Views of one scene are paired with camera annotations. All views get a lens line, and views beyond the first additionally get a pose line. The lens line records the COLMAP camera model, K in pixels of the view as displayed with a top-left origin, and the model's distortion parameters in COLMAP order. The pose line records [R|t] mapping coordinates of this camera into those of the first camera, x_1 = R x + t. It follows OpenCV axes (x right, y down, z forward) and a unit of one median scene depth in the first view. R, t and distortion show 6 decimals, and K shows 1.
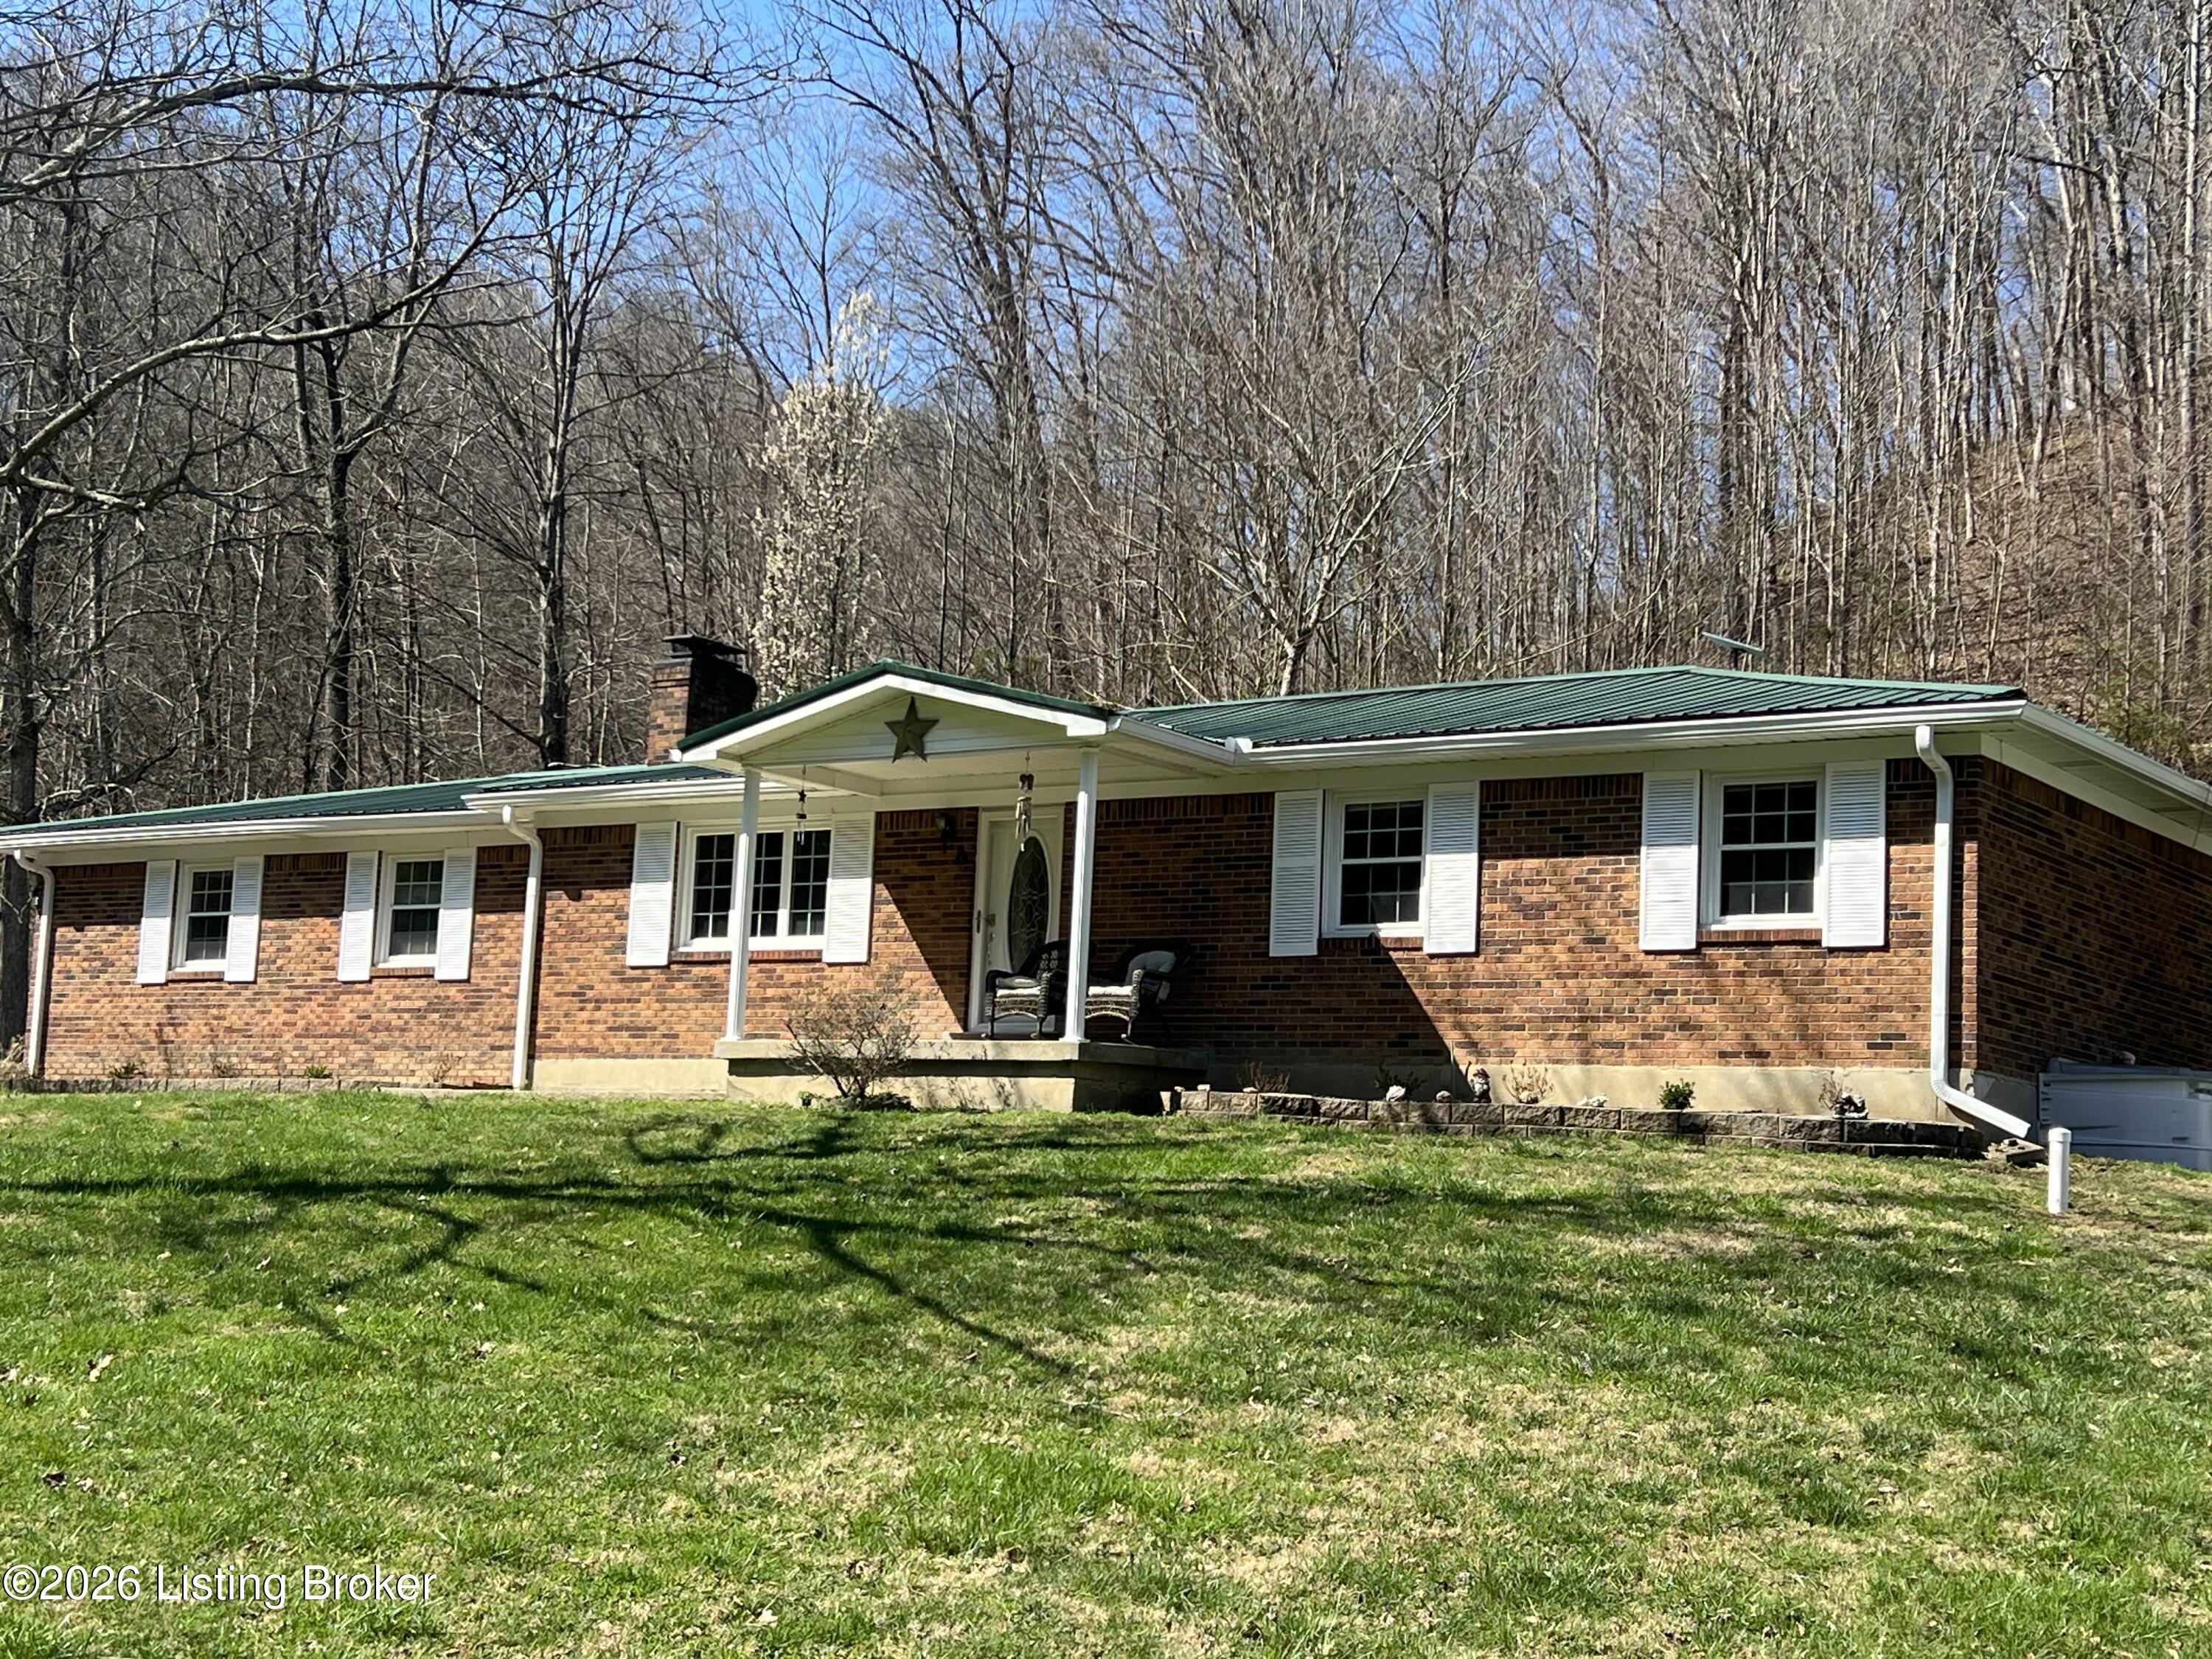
lens RADIAL K [[3182.6, 0, 1107.5], [0, 3182.6, 897.0], [0, 0, 1]] dist [0.192655, -0.648526]
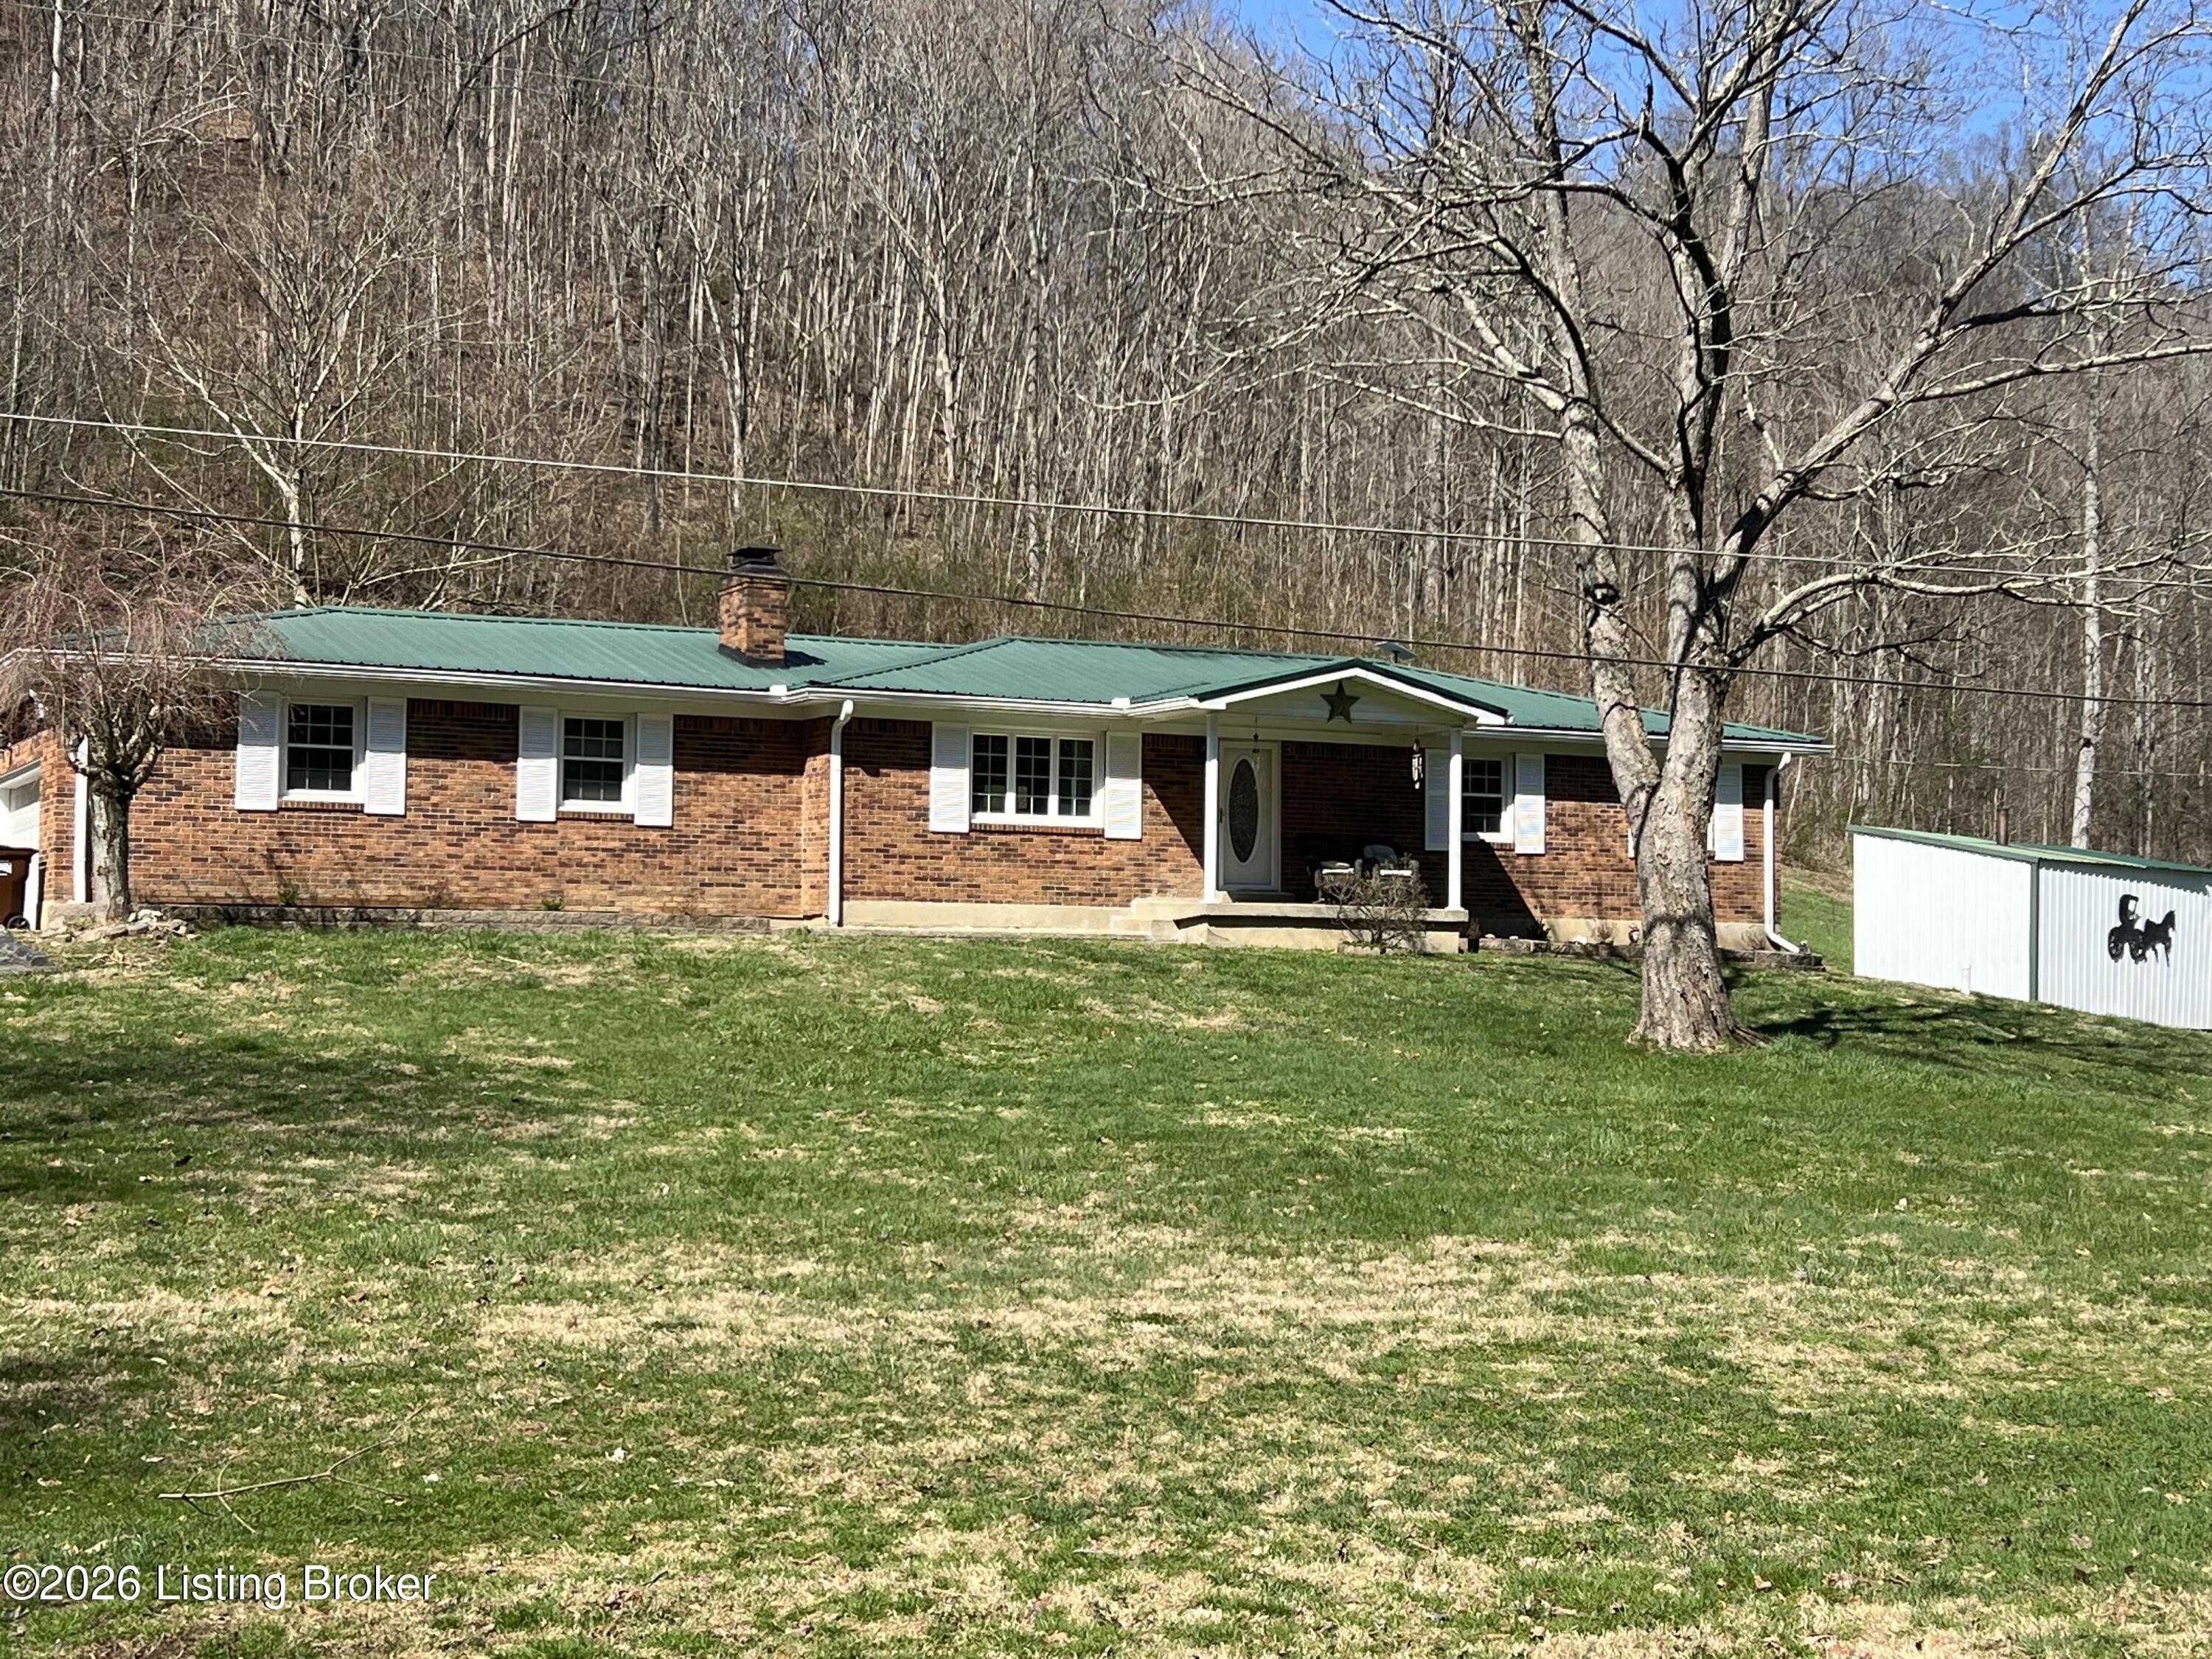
lens RADIAL K [[3182.6, 0, 1107.5], [0, 3182.6, 897.0], [0, 0, 1]] dist [0.192655, -0.648526]
pose [[0.476822, -0.014059, 0.878888, -1.287298], [-0.085822, 0.994350, 0.062467, -0.040063], [-0.874800, -0.105214, 0.472921, 0.322266]]
